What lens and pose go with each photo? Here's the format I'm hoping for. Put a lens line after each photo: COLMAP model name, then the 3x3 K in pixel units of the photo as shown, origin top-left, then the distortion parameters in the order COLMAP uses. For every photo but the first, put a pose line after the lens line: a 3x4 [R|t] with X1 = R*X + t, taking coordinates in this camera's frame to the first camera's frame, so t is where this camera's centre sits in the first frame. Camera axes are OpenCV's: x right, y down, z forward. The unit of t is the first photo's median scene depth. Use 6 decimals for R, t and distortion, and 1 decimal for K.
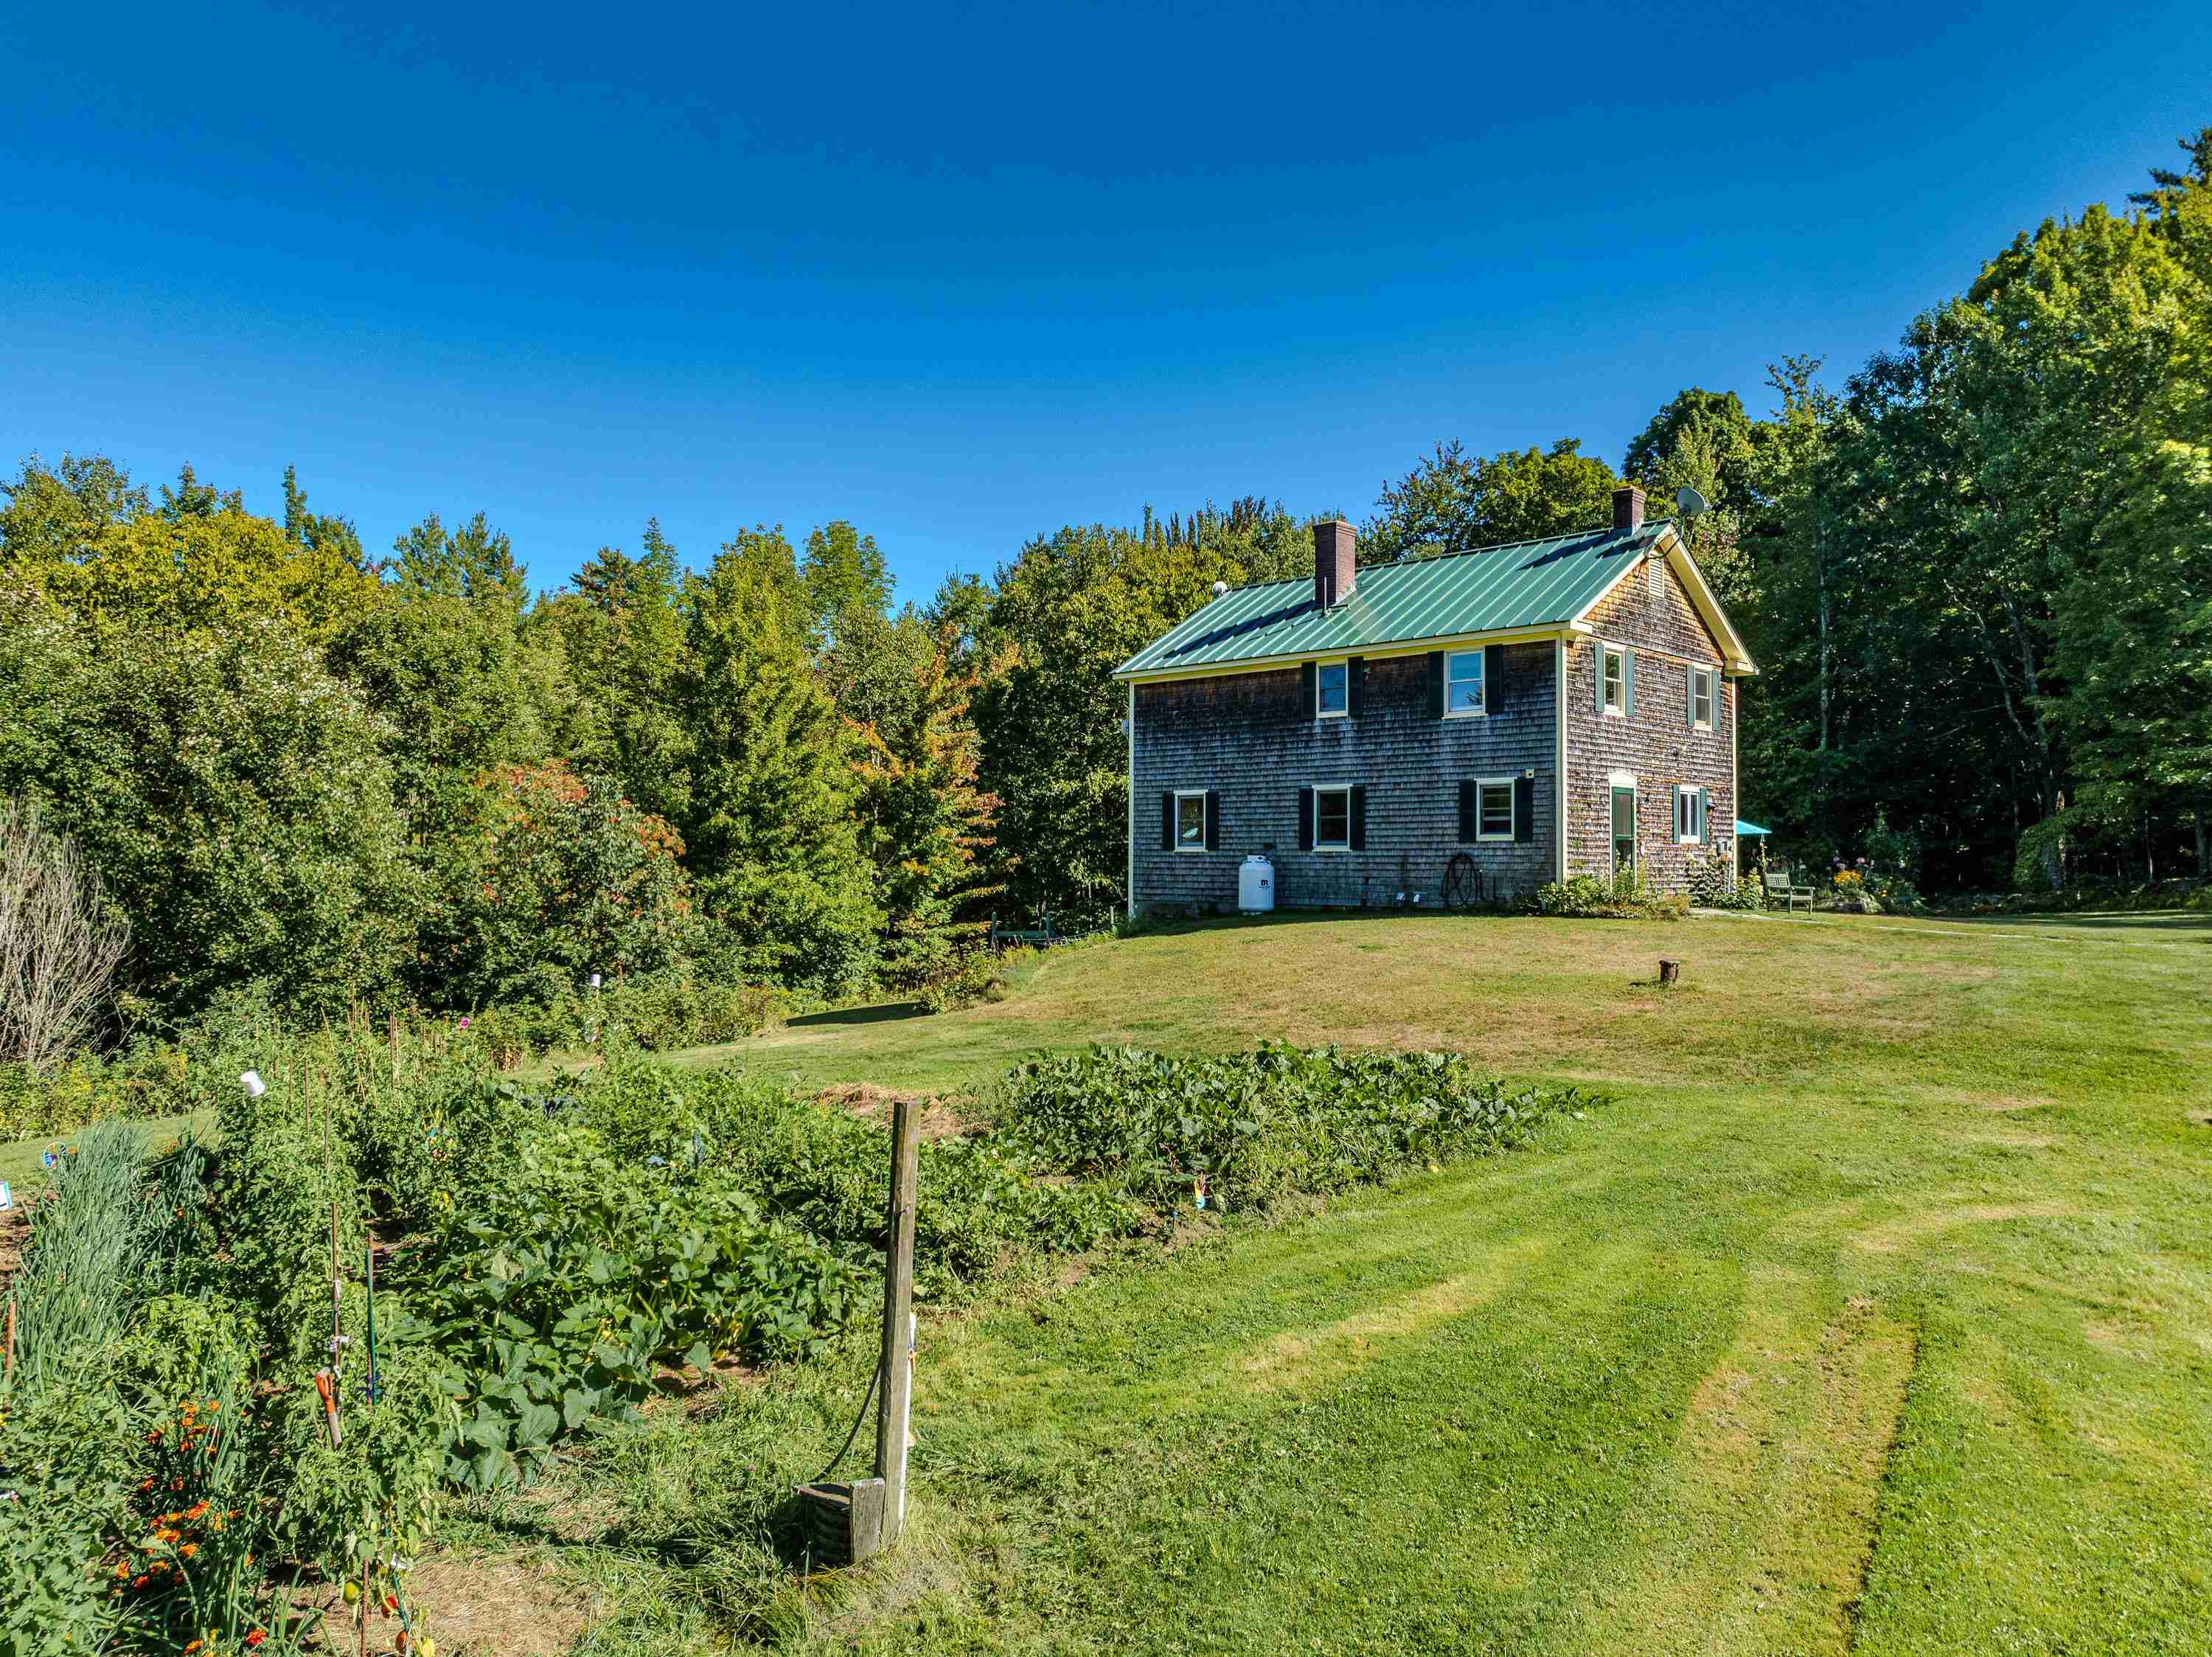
lens RADIAL K [[1539.7, 0, 1106.0], [0, 1539.7, 828.5], [0, 0, 1]] dist [-0.014284, -0.004478]
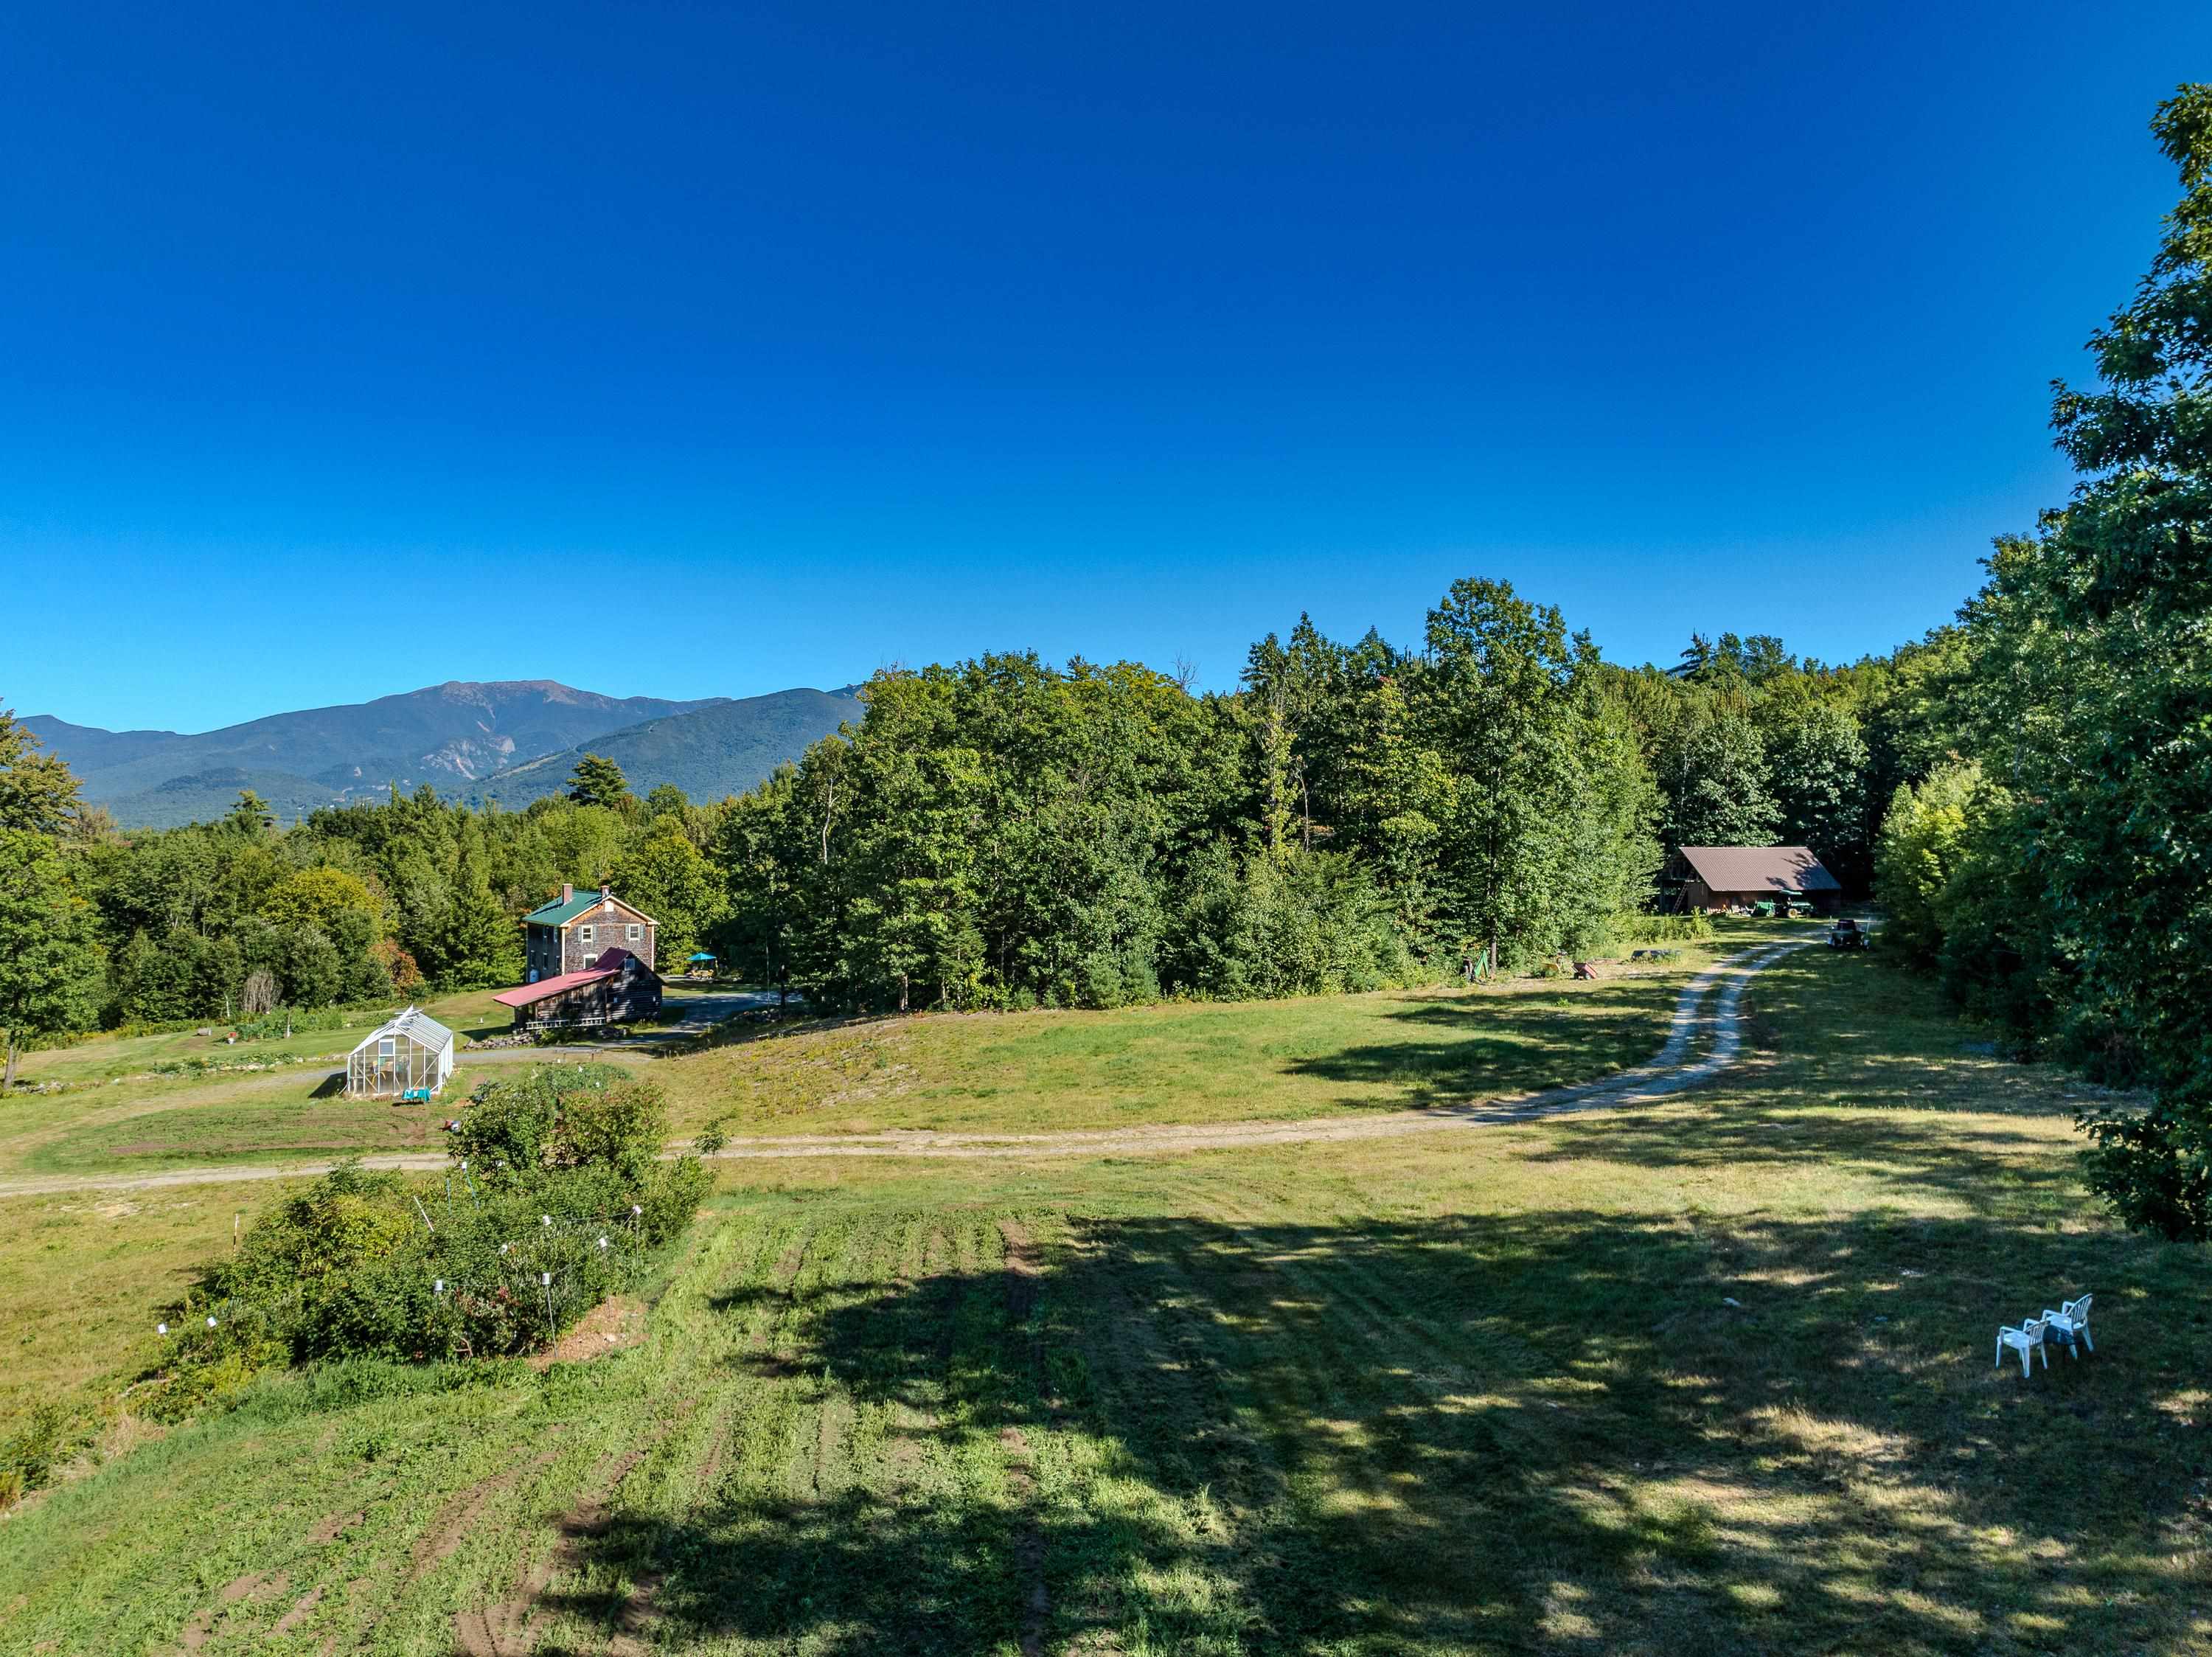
lens RADIAL K [[1539.7, 0, 1106.0], [0, 1539.7, 828.5], [0, 0, 1]] dist [-0.014284, -0.004478]
pose [[0.985807, 0.003816, -0.167837, 2.553982], [0.000190, 0.999716, 0.023849, -0.508372], [0.167880, -0.023542, 0.985526, -3.126636]]
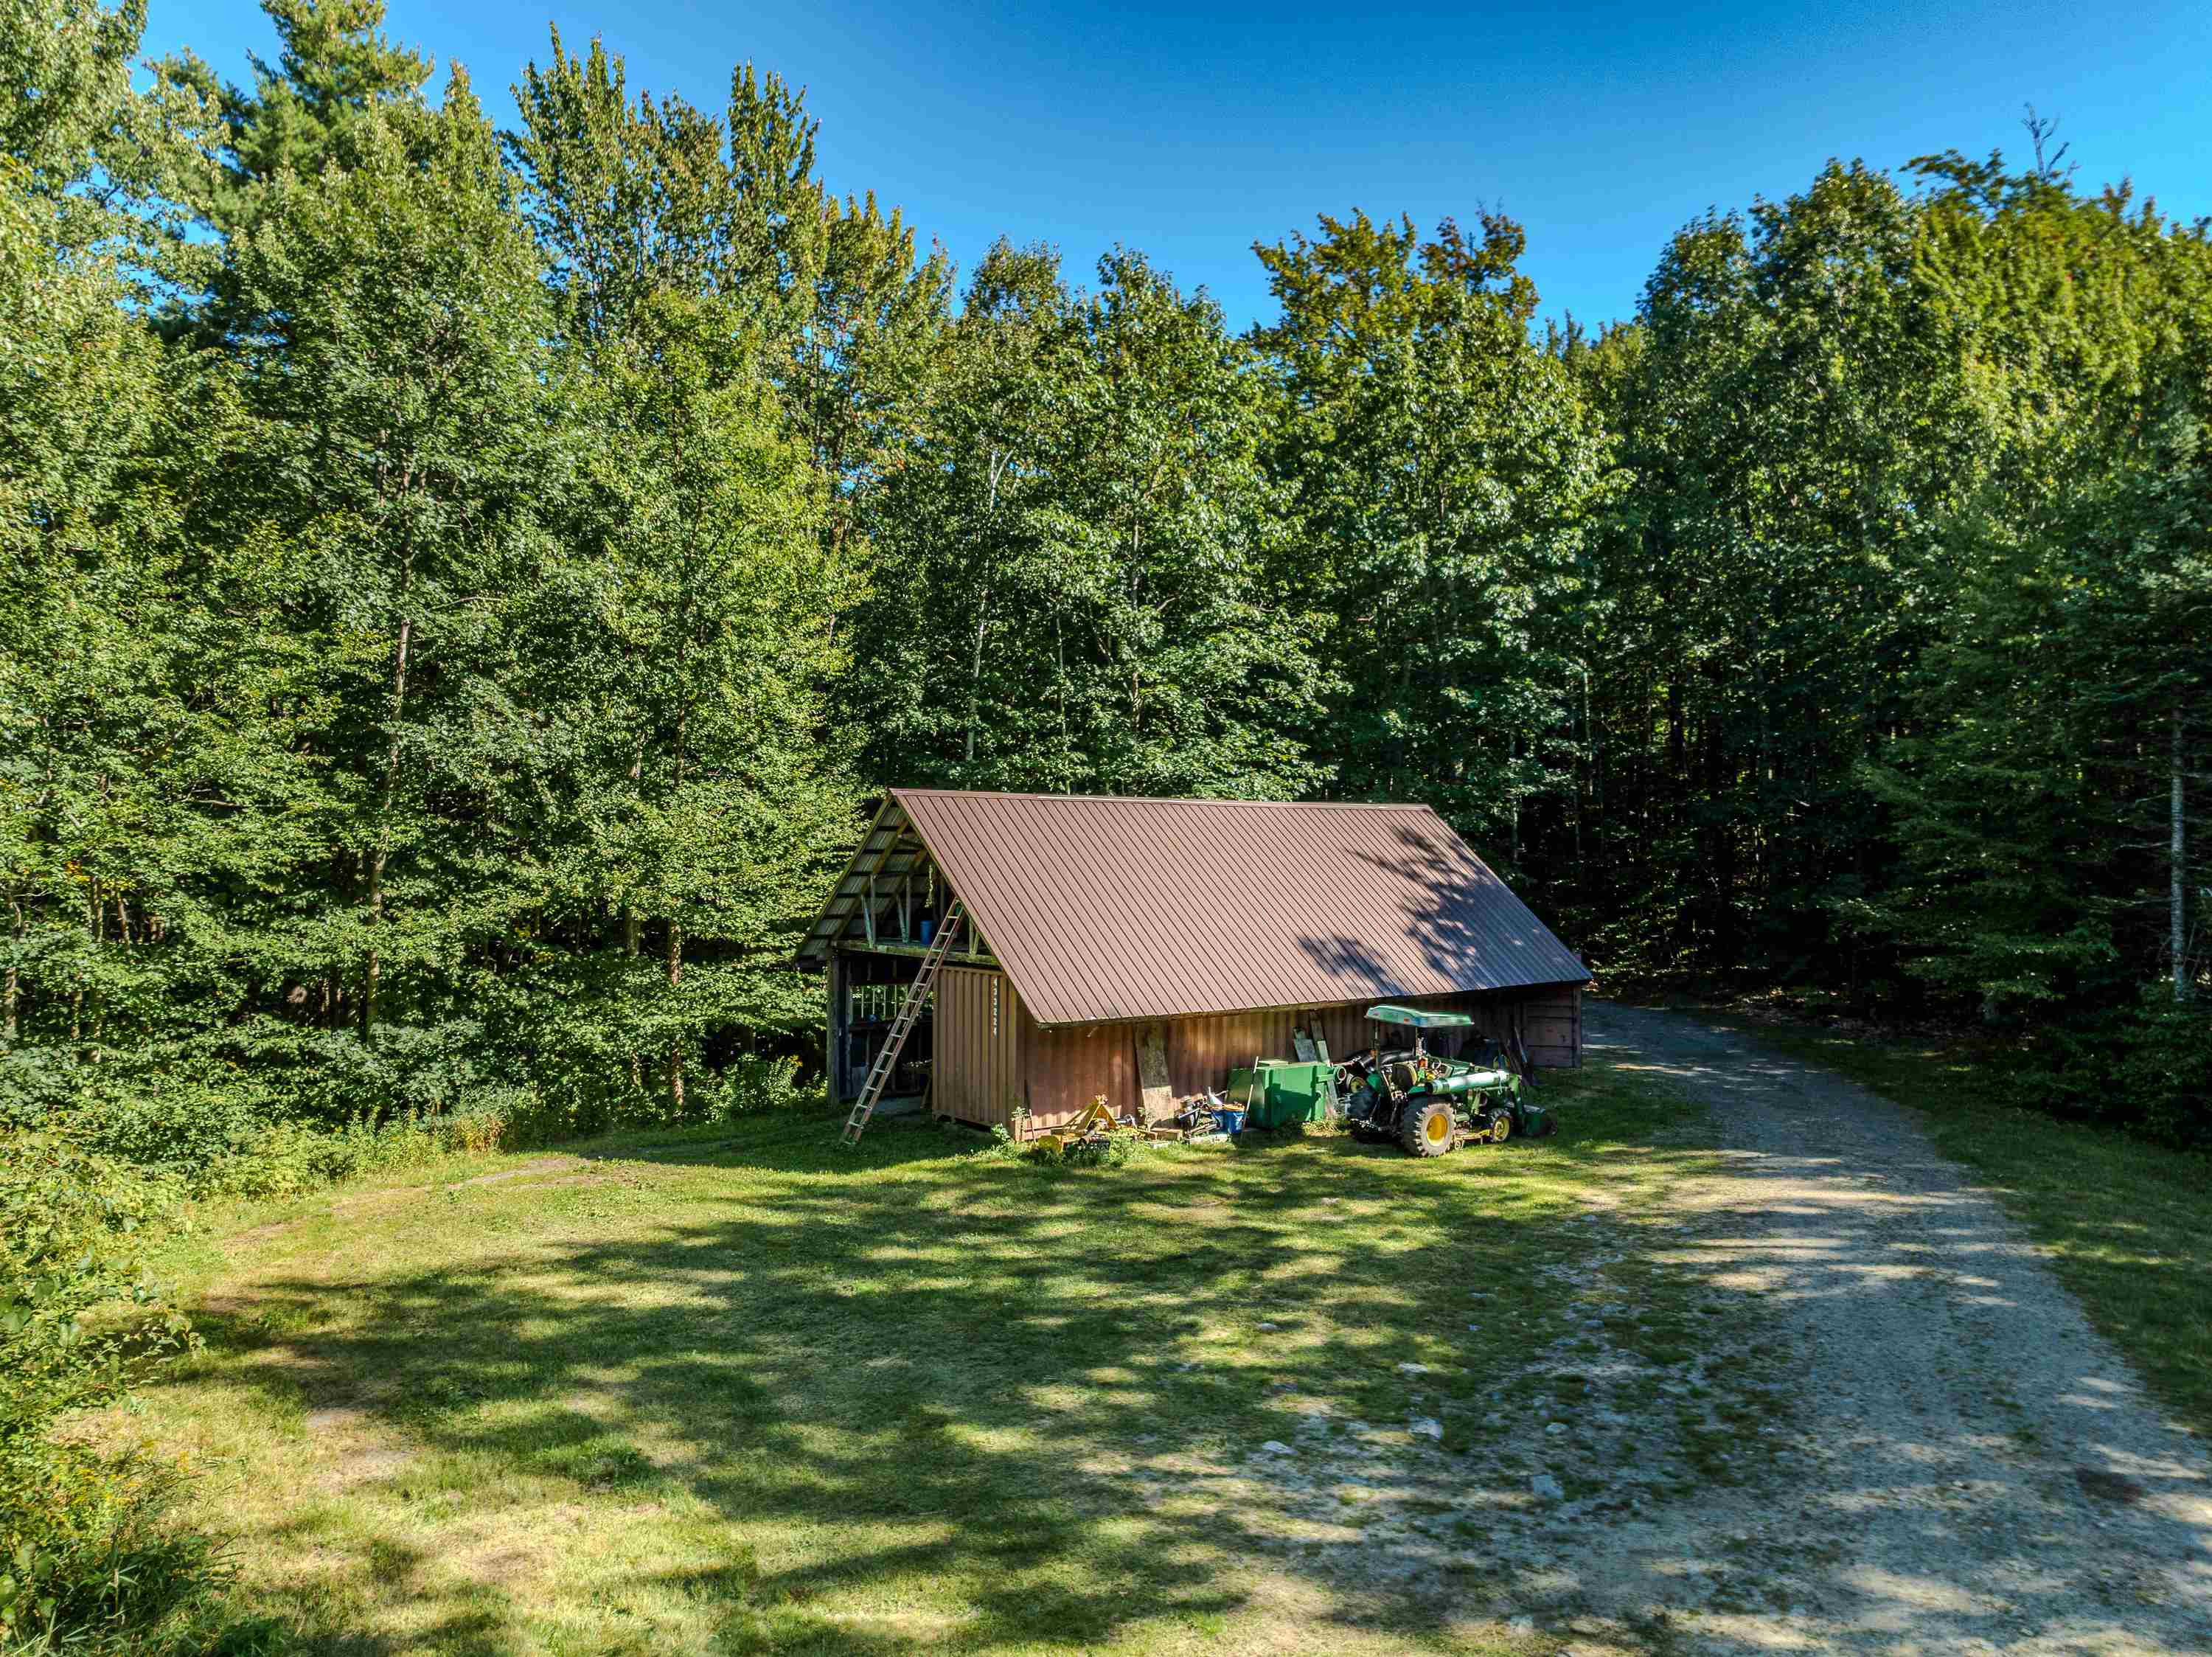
lens RADIAL K [[1549.6, 0, 1111.7], [0, 1549.6, 833.1], [0, 0, 1]] dist [-0.022018, 0.003114]
pose [[0.983713, 0.006130, 0.179642, 3.375745], [-0.008541, 0.999884, 0.012651, -0.341856], [-0.179543, -0.013979, 0.983651, 0.505589]]
